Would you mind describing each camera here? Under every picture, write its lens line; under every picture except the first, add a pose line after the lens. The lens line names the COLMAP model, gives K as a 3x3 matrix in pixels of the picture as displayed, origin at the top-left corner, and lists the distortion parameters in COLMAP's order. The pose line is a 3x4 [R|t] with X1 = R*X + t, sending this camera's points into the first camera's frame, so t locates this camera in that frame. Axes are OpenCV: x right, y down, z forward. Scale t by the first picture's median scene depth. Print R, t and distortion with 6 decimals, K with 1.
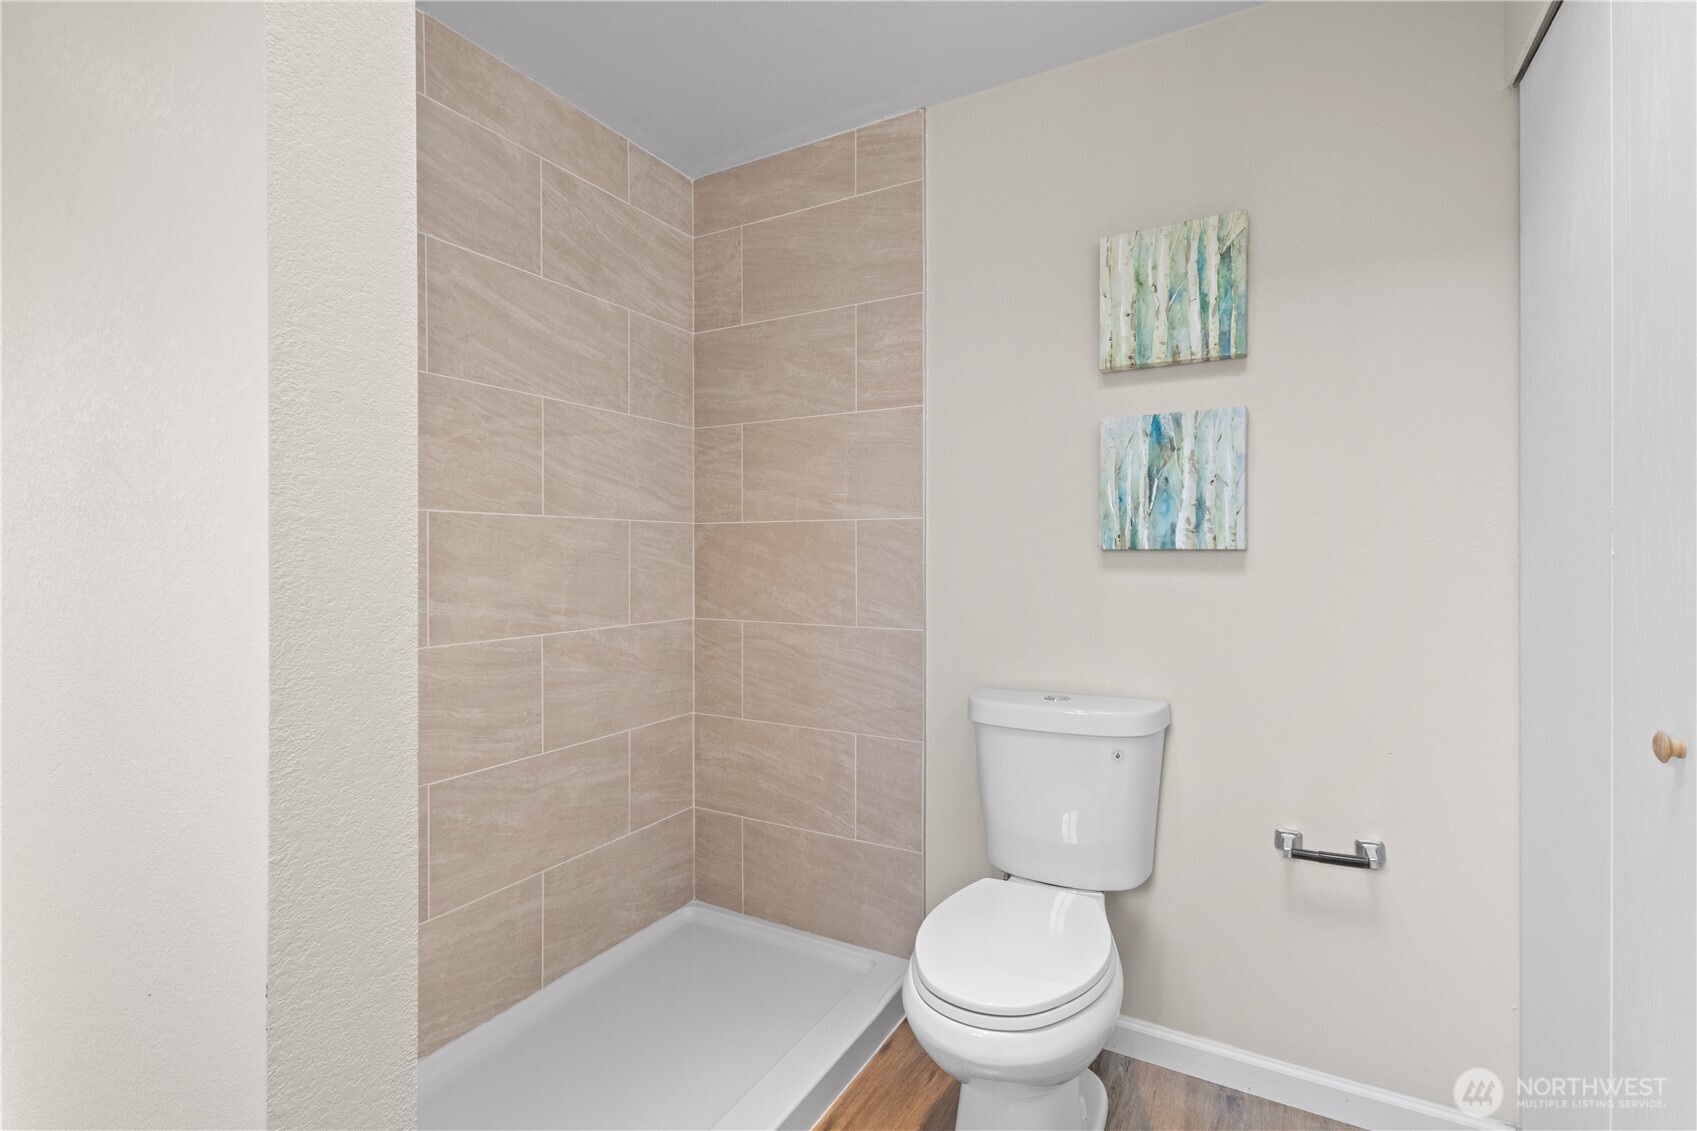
lens RADIAL K [[781.0, 0, 845.5], [0, 781.0, 559.6], [0, 0, 1]] dist [-0.002990, 0.002987]
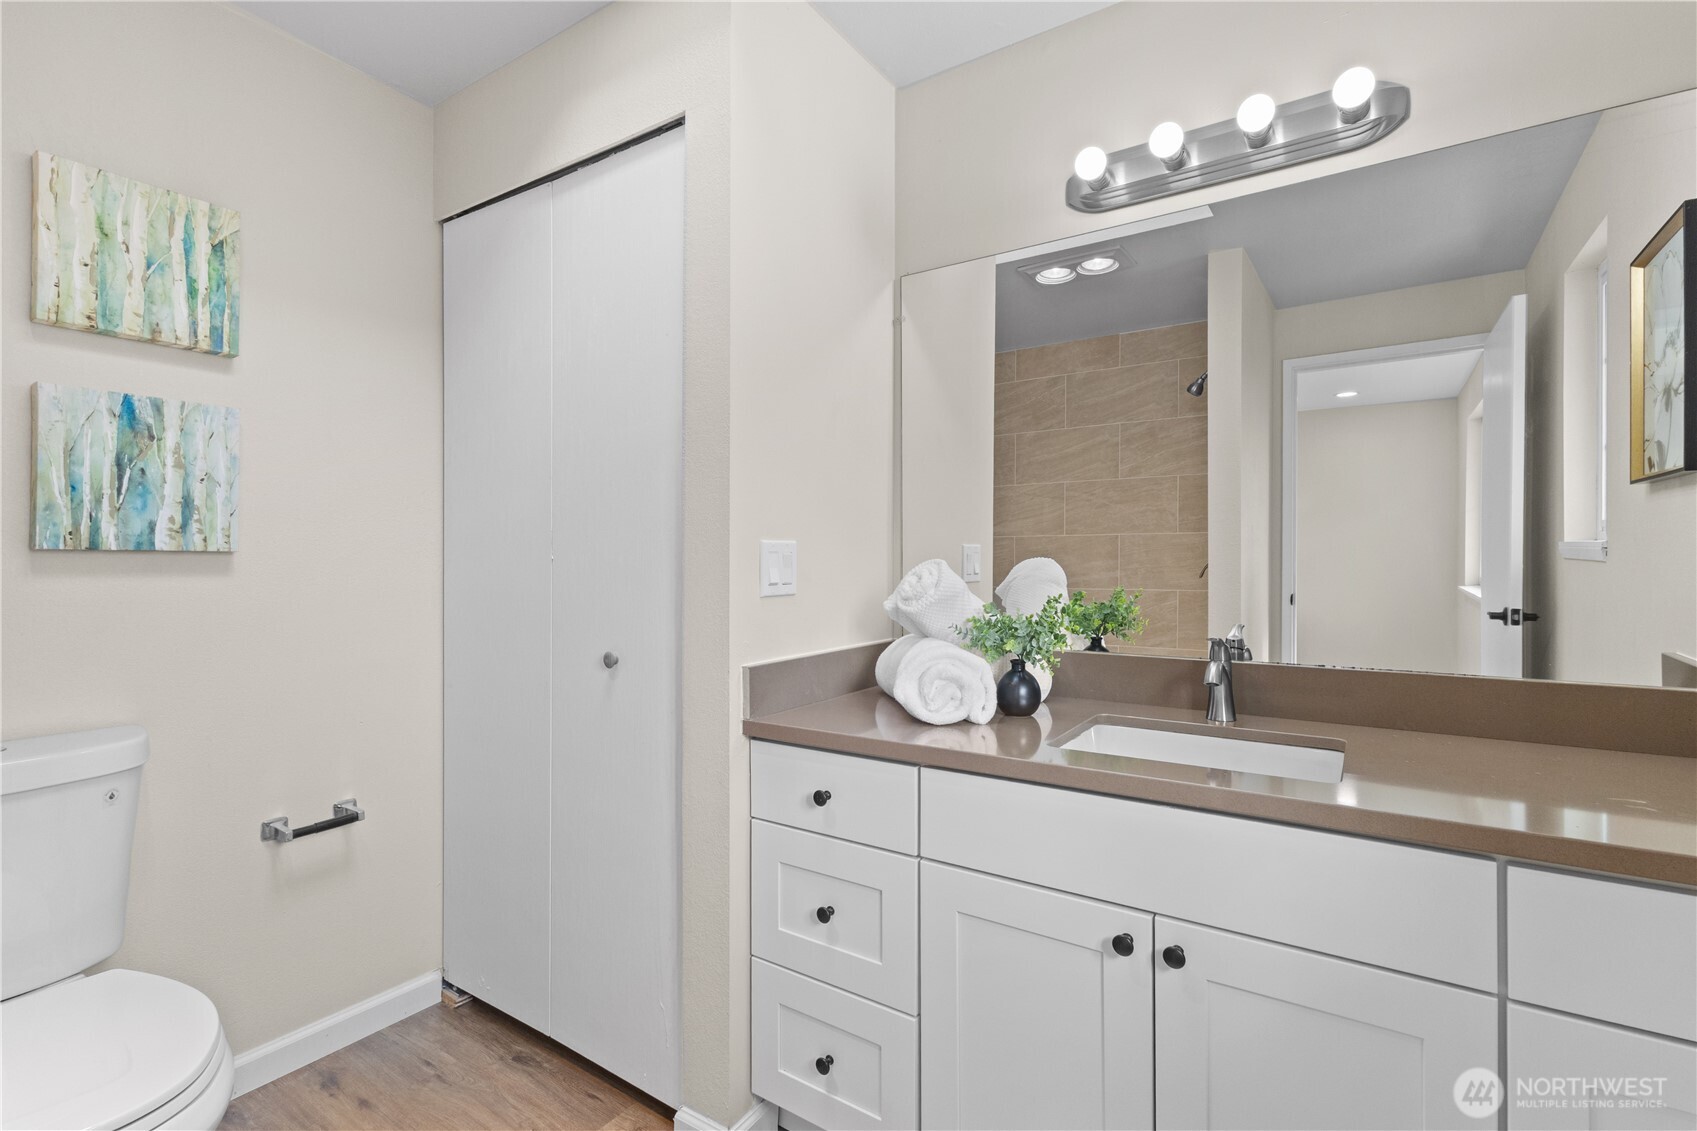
lens RADIAL K [[781.0, 0, 860.0], [0, 781.0, 558.0], [0, 0, 1]] dist [-0.002990, 0.002987]
pose [[0.069890, 0.003860, 0.997547, -0.415424], [0.000167, 0.999992, -0.003881, -0.000998], [-0.997555, 0.000437, 0.069889, 0.132900]]
